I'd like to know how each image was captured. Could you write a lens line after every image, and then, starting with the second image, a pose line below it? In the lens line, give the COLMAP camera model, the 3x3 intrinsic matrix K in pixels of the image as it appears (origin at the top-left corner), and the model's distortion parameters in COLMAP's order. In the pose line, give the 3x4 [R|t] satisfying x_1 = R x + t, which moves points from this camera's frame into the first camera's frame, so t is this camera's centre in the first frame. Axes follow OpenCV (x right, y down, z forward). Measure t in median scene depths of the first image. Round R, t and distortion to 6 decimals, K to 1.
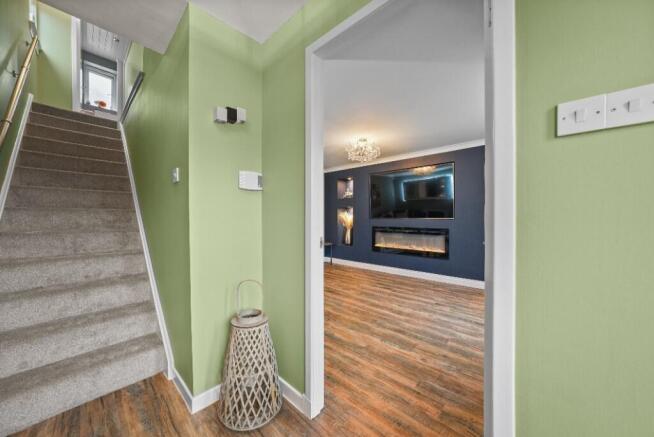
lens RADIAL K [[229.2, 0, 326.1], [0, 229.2, 217.0], [0, 0, 1]] dist [-0.034867, 0.009471]
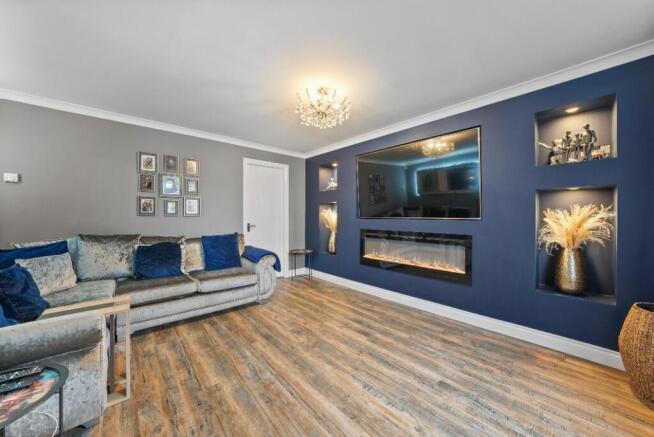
lens RADIAL K [[236.6, 0, 329.6], [0, 236.6, 213.8], [0, 0, 1]] dist [-0.002201, -0.000197]
pose [[0.996858, 0.004562, -0.079081, 0.164504], [-0.004929, 0.999978, -0.004447, -0.003906], [0.079059, 0.004823, 0.996858, 0.262441]]
